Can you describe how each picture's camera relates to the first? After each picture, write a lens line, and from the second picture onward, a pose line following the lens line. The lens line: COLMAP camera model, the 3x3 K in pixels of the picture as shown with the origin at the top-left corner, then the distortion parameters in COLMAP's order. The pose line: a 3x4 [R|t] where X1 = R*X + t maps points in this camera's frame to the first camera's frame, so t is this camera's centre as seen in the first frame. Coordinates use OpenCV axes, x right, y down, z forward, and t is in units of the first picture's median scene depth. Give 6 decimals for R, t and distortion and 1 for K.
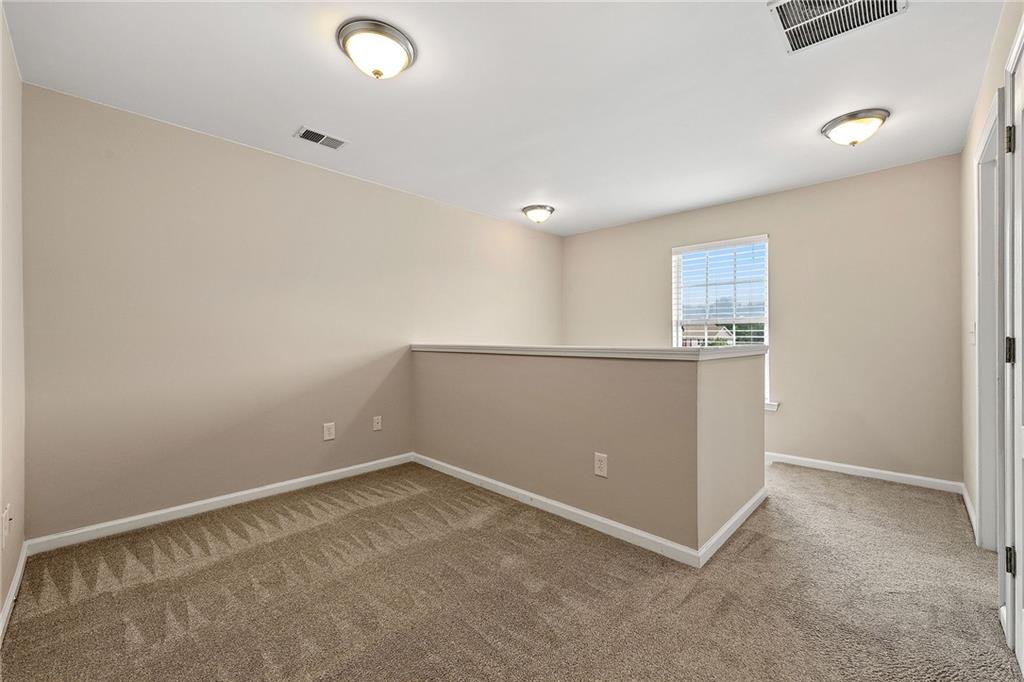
lens RADIAL K [[417.3, 0, 512.0], [0, 417.3, 341.0], [0, 0, 1]] dist [-0.000228, -0.000030]
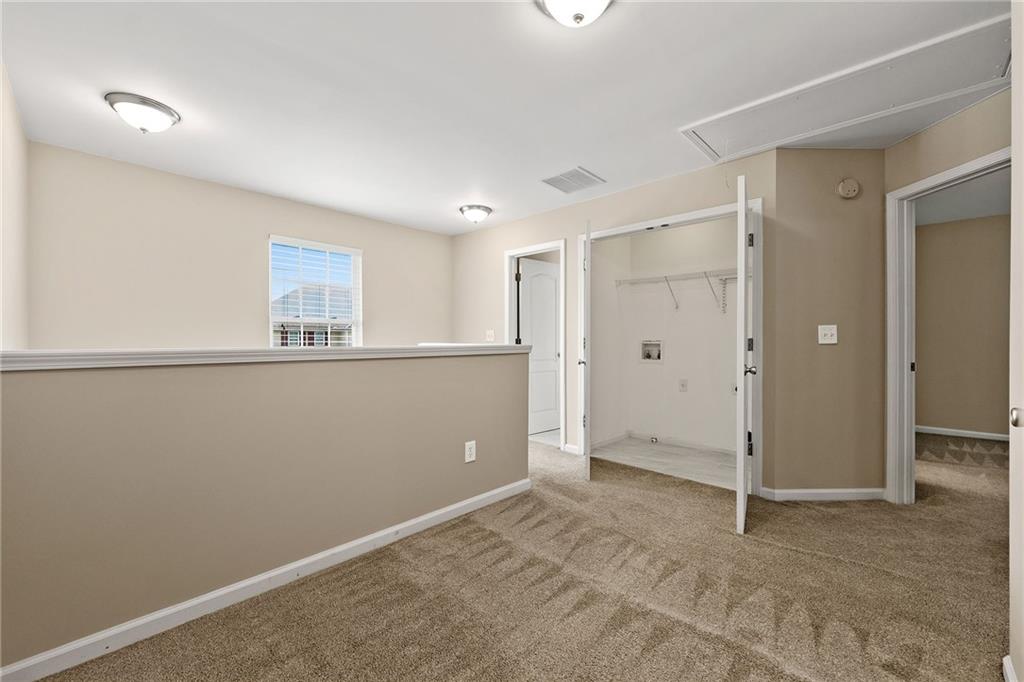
lens RADIAL K [[417.3, 0, 512.0], [0, 417.3, 341.0], [0, 0, 1]] dist [-0.000228, -0.000030]
pose [[0.007836, -0.010540, 0.999914, -0.874281], [0.008655, 0.999908, 0.010472, -0.010059], [-0.999932, 0.008573, 0.007927, 0.853324]]
